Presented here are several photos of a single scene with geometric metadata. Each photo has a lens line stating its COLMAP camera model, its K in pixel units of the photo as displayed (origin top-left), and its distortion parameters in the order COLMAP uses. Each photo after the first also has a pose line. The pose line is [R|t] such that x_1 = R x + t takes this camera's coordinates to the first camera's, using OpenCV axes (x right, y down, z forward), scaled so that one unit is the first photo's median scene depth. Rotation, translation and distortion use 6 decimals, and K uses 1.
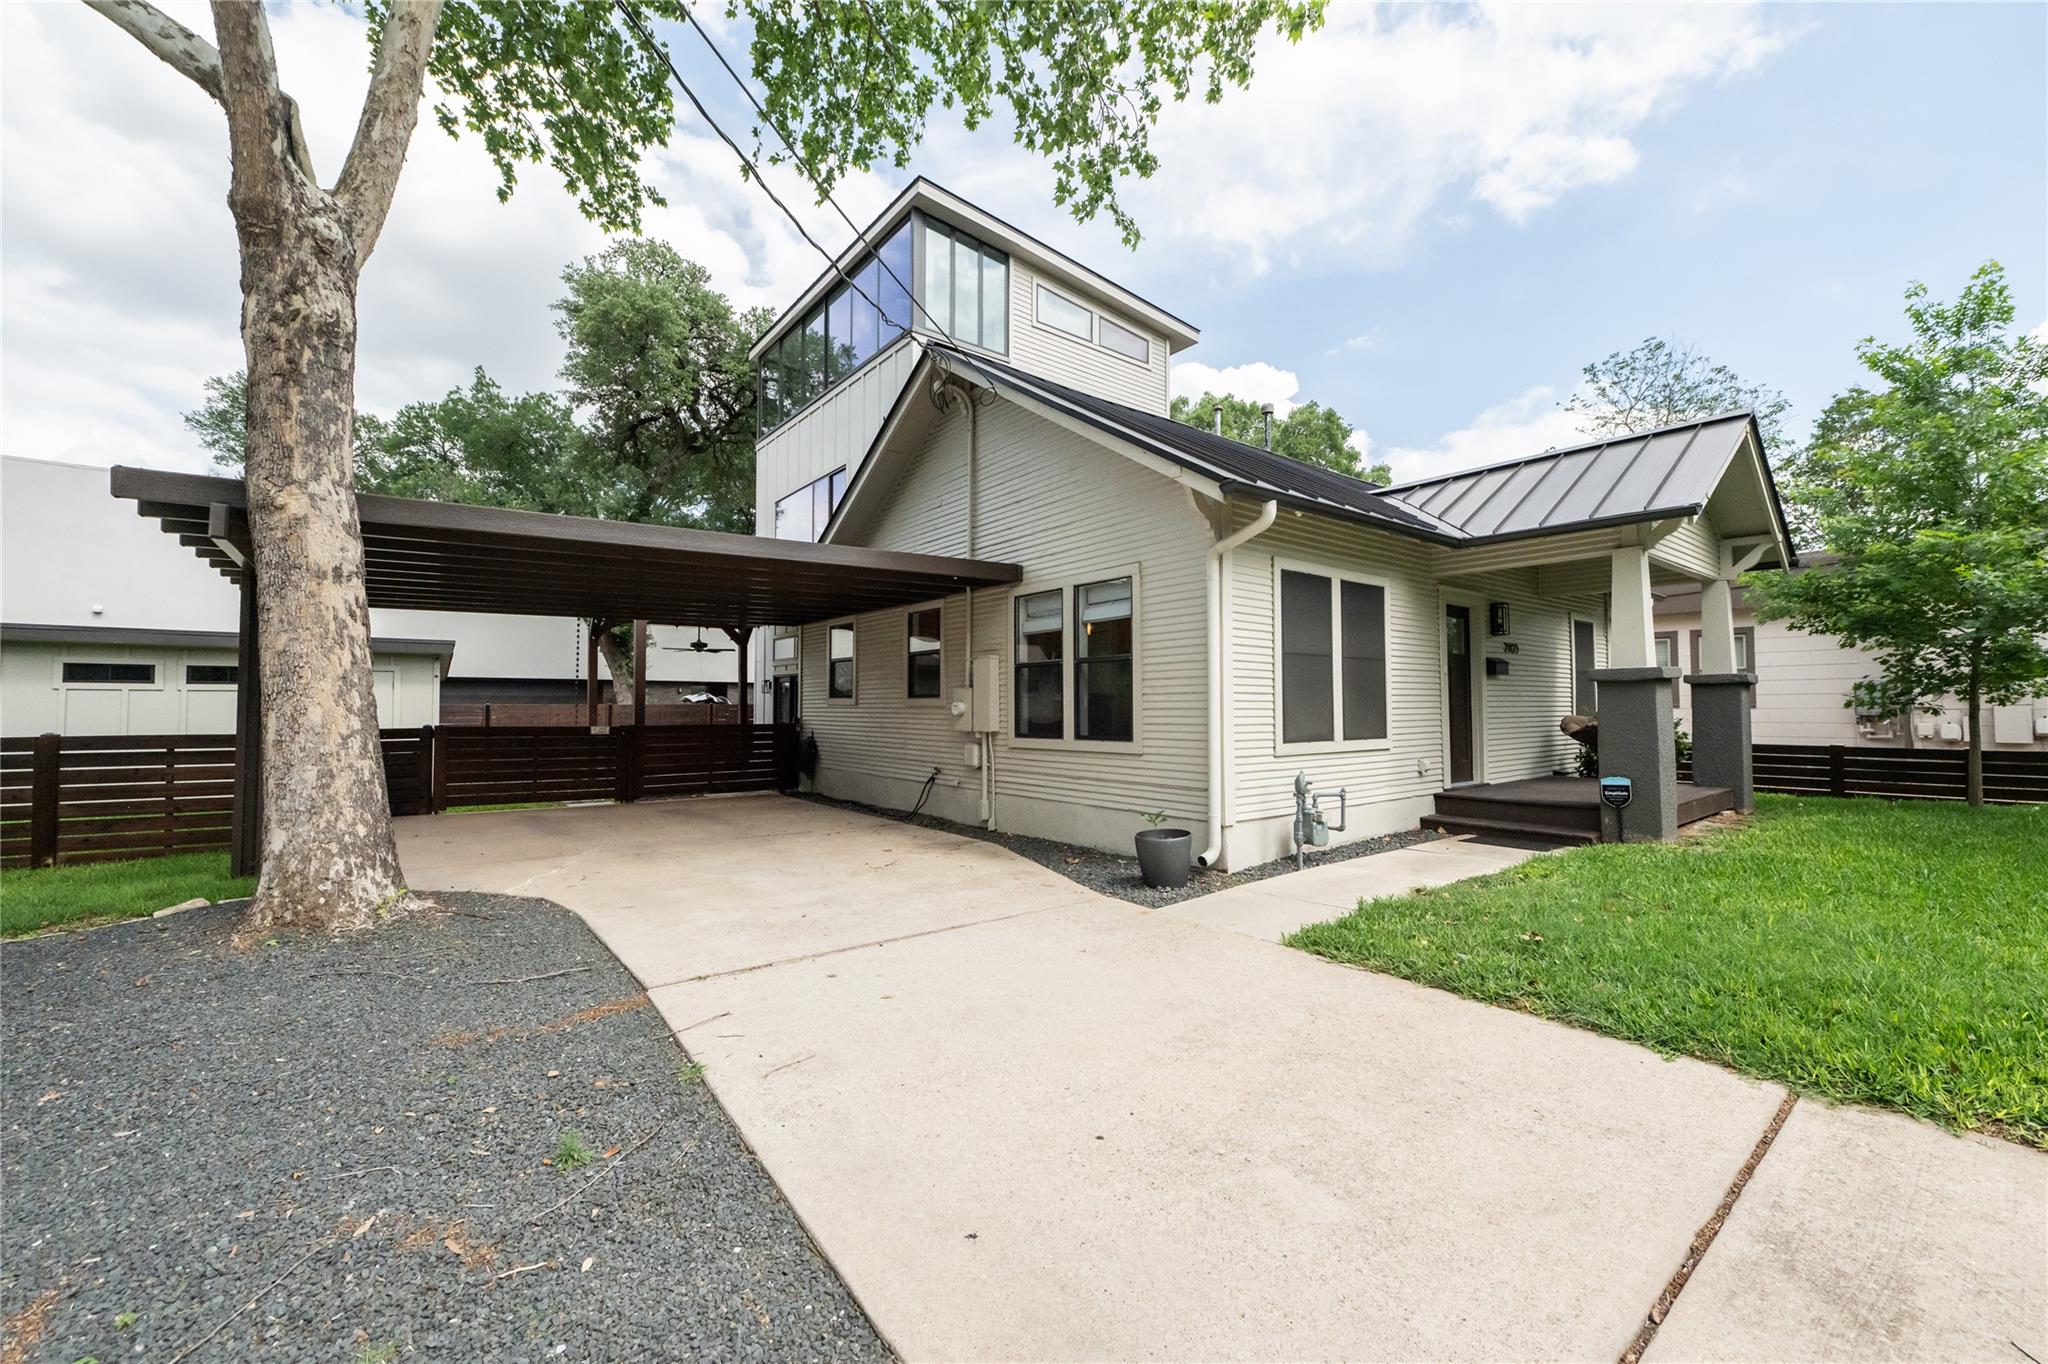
lens RADIAL K [[819.4, 0, 1027.0], [0, 819.4, 672.0], [0, 0, 1]] dist [0.000881, -0.001624]
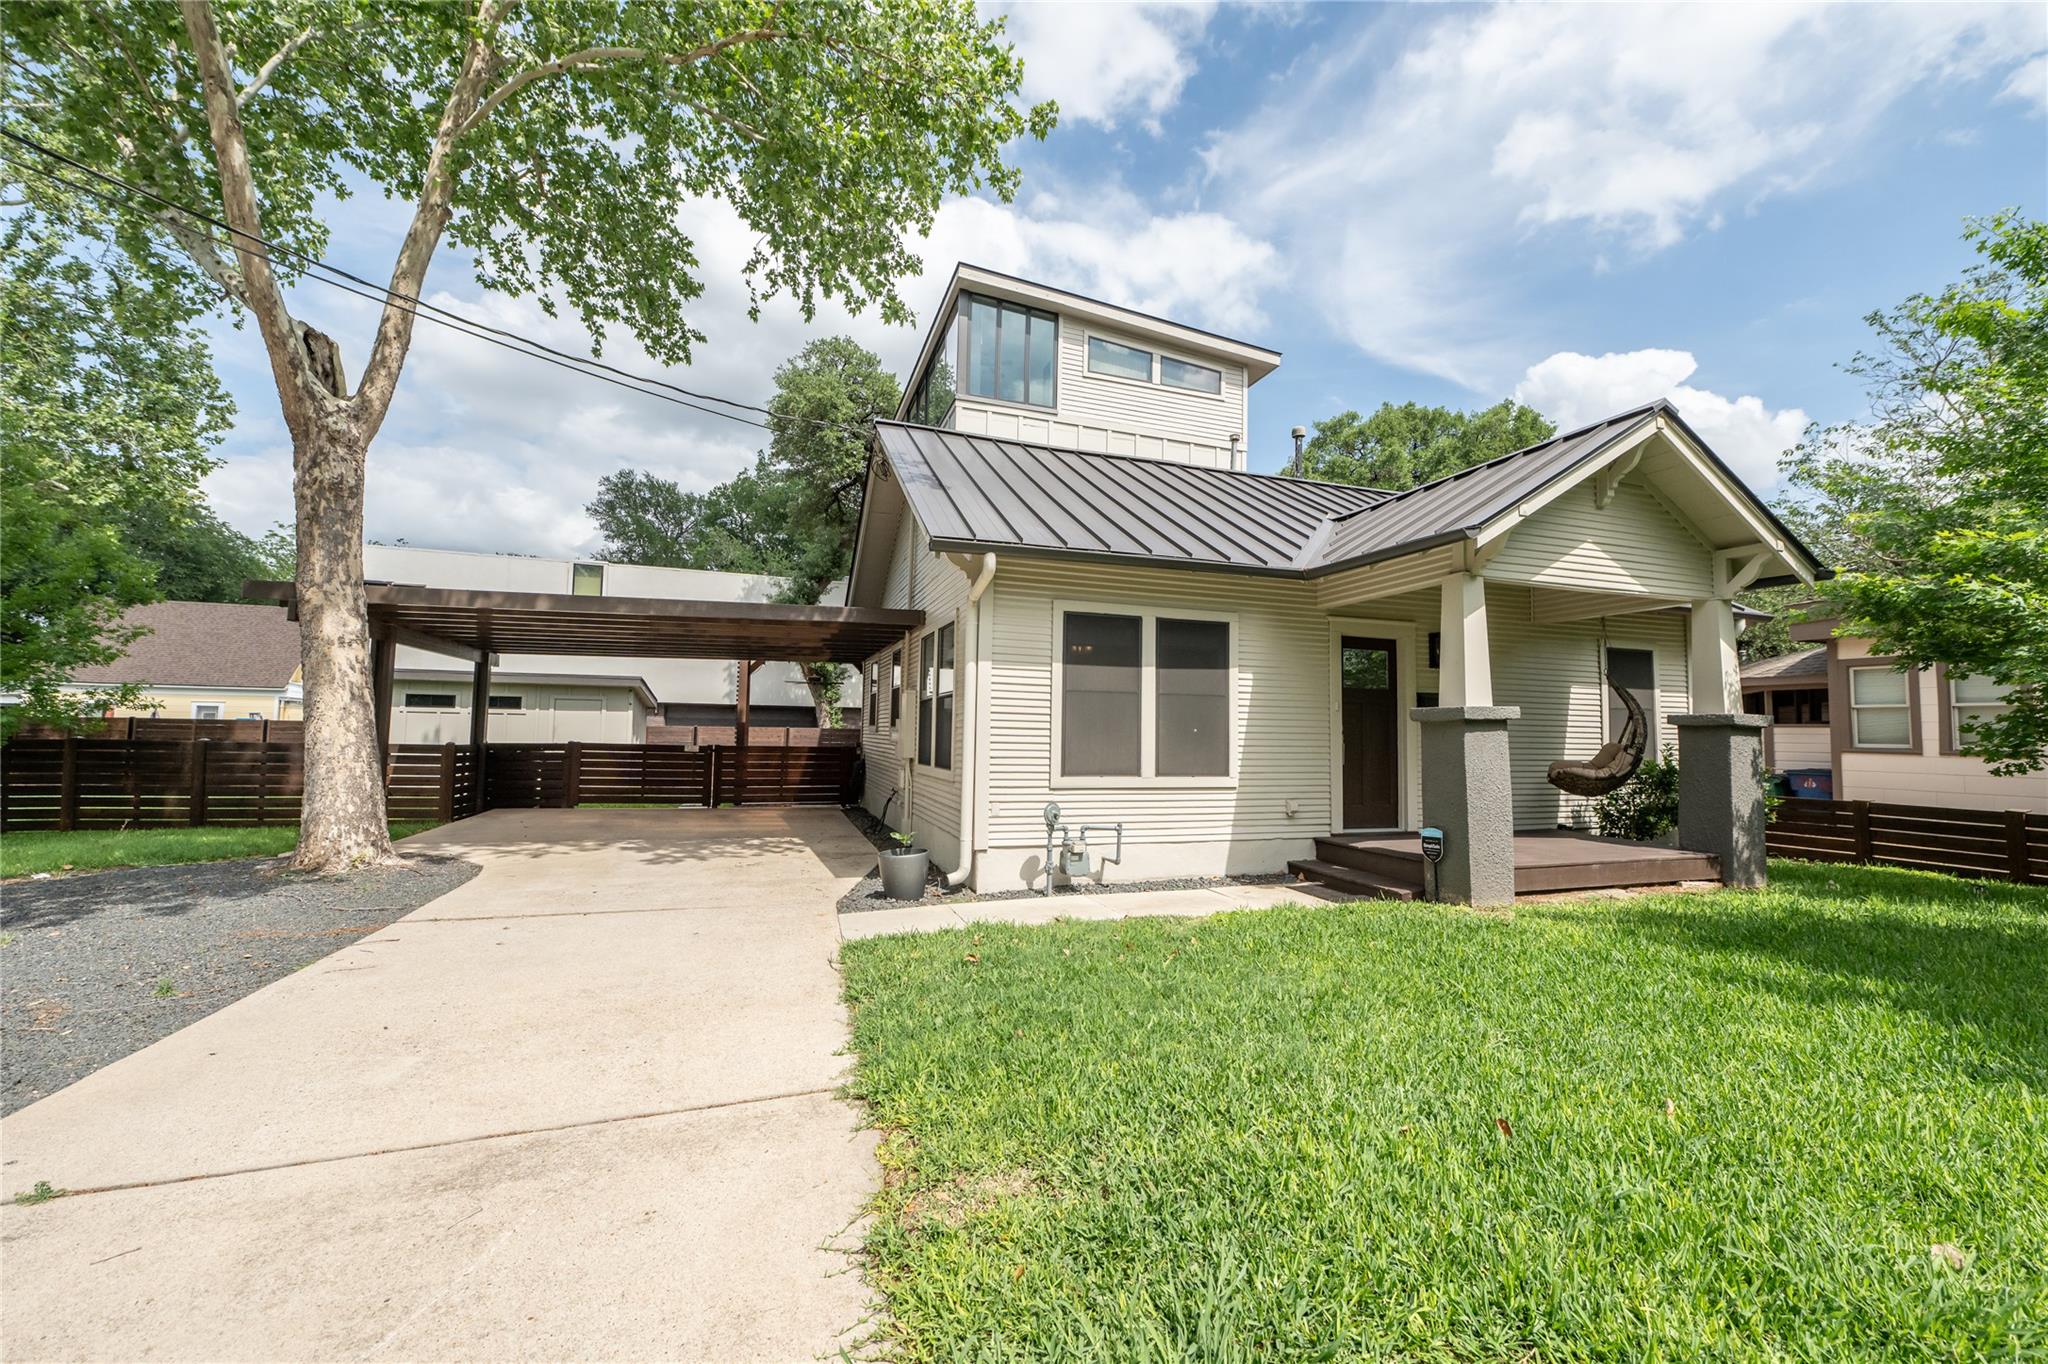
lens RADIAL K [[819.4, 0, 1037.3], [0, 819.4, 669.7], [0, 0, 1]] dist [0.000881, -0.001624]
pose [[0.939946, -0.007341, -0.341244, 0.563916], [-0.005115, 0.999353, -0.035588, -0.010673], [0.341284, 0.035196, 0.939301, -0.003351]]
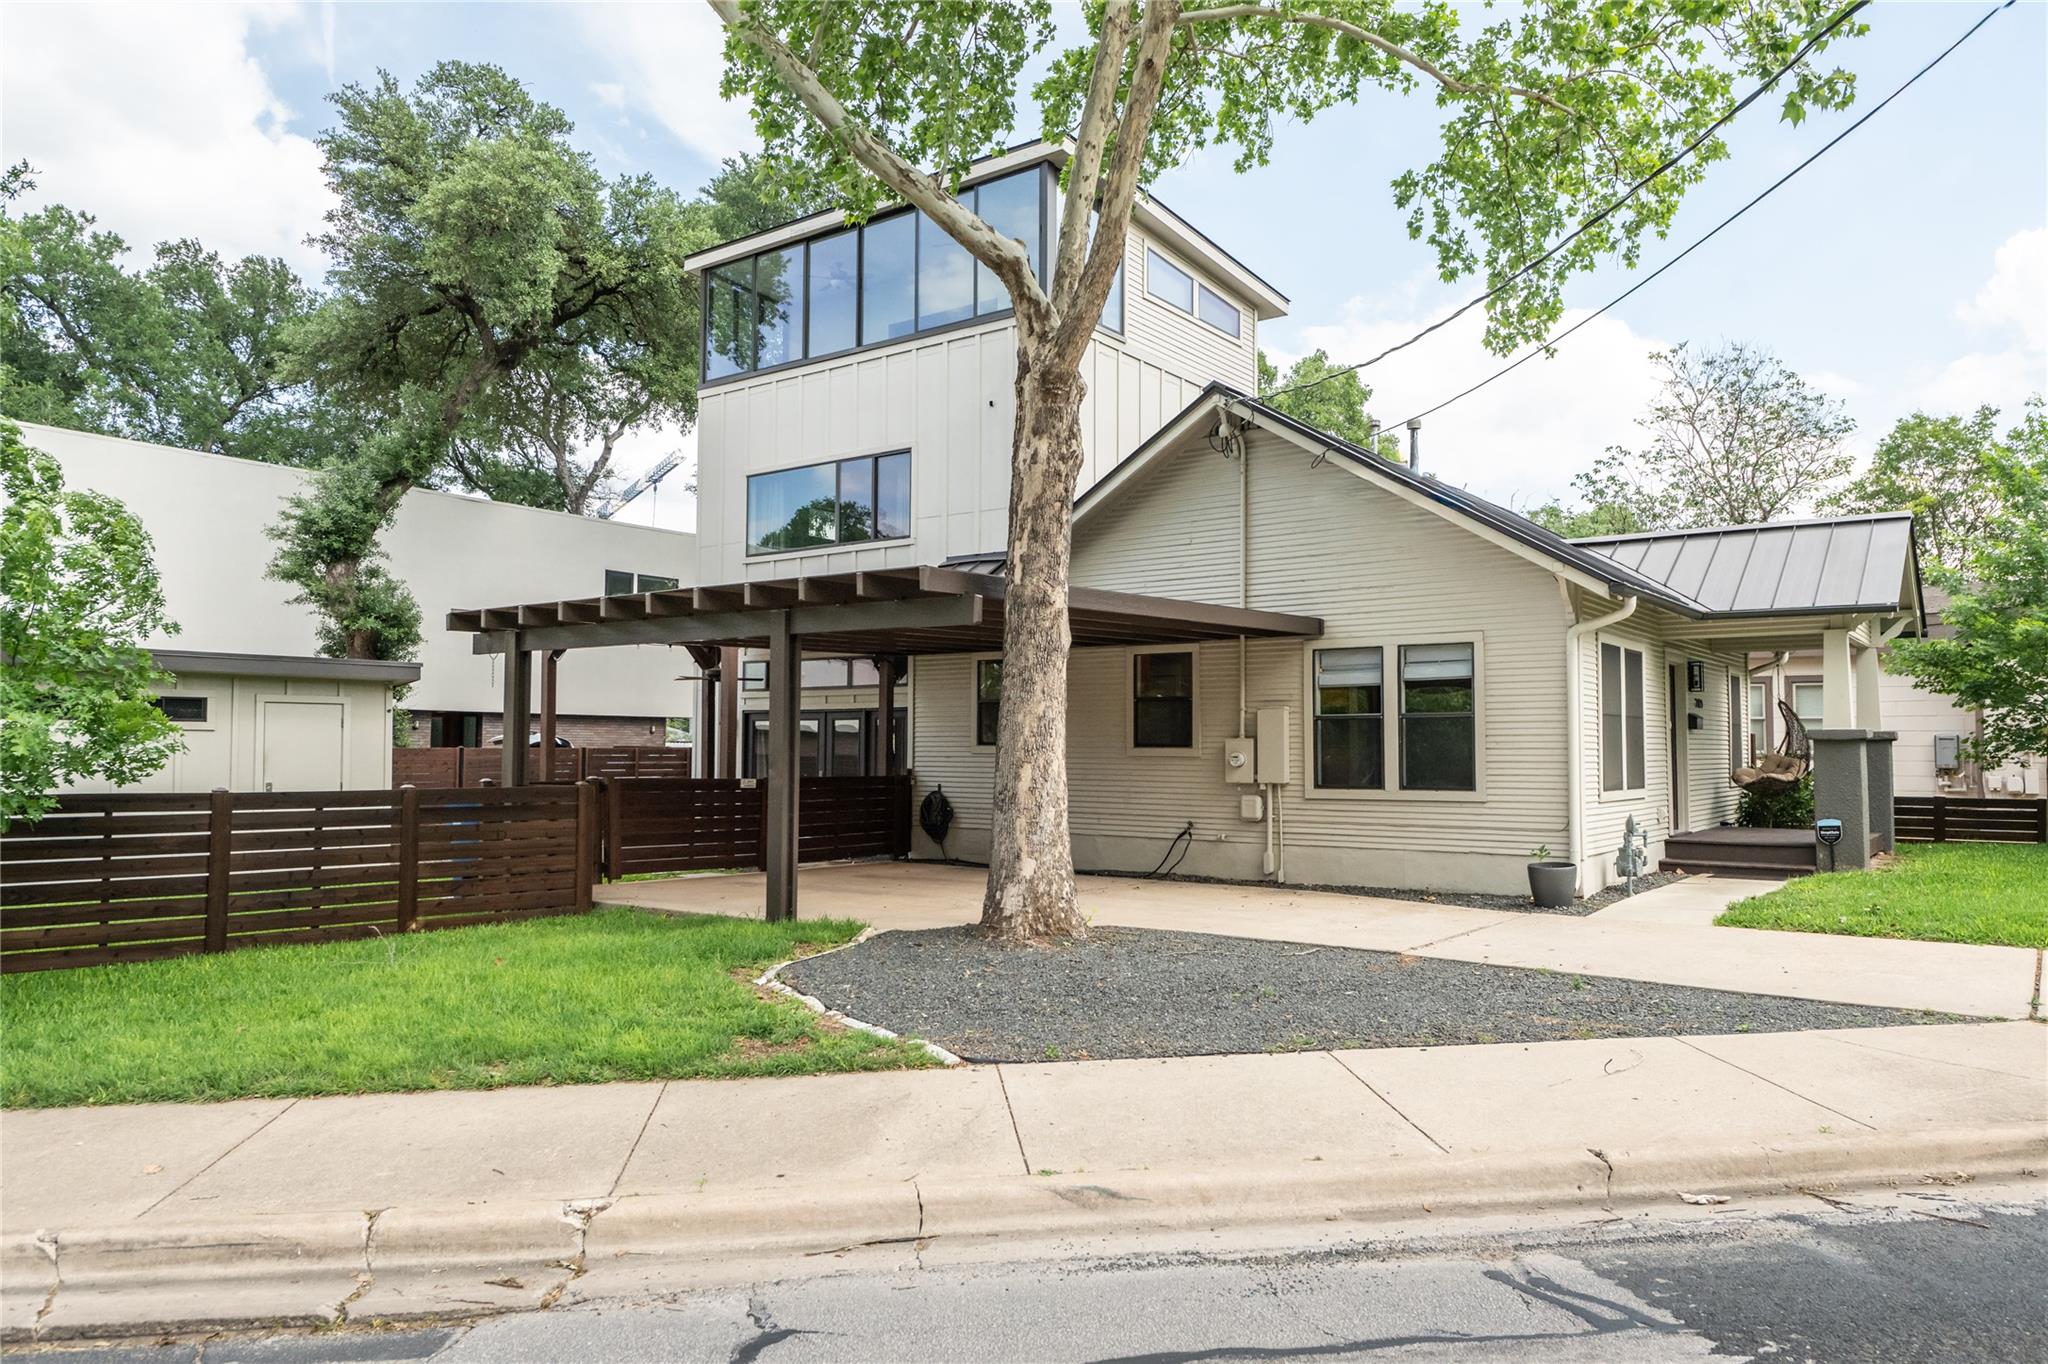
lens RADIAL K [[1374.0, 0, 1039.9], [0, 1374.0, 664.6], [0, 0, 1]] dist [-0.005328, 0.006261]
pose [[0.966652, 0.021052, 0.255226, -0.844645], [-0.016071, 0.999638, -0.021584, -0.034168], [-0.255588, 0.016763, 0.966641, -0.604346]]
